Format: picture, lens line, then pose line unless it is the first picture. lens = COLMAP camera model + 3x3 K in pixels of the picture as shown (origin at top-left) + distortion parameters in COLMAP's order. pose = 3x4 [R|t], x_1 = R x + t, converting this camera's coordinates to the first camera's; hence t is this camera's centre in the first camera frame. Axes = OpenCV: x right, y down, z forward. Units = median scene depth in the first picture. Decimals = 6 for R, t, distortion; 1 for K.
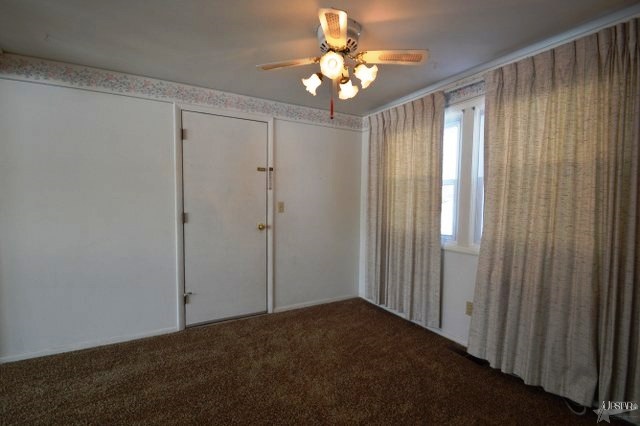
lens RADIAL K [[285.3, 0, 308.6], [0, 285.3, 216.8], [0, 0, 1]] dist [0.016153, -0.017673]
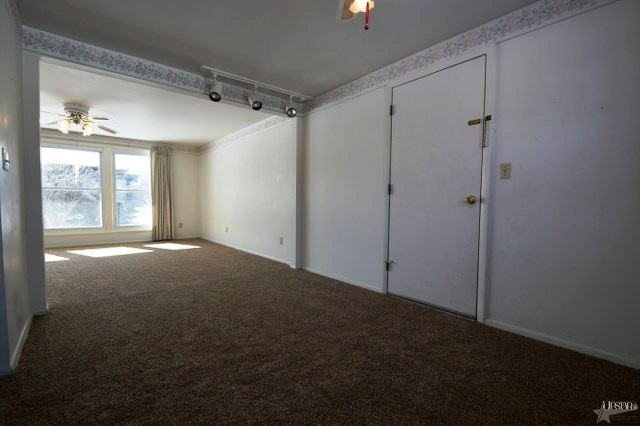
lens RADIAL K [[285.3, 0, 308.6], [0, 285.3, 216.8], [0, 0, 1]] dist [0.016153, -0.017673]
pose [[0.186905, 0.038230, -0.981634, 0.507356], [-0.059851, 0.997829, 0.027465, 0.086817], [0.980553, 0.053619, 0.188787, 0.461799]]
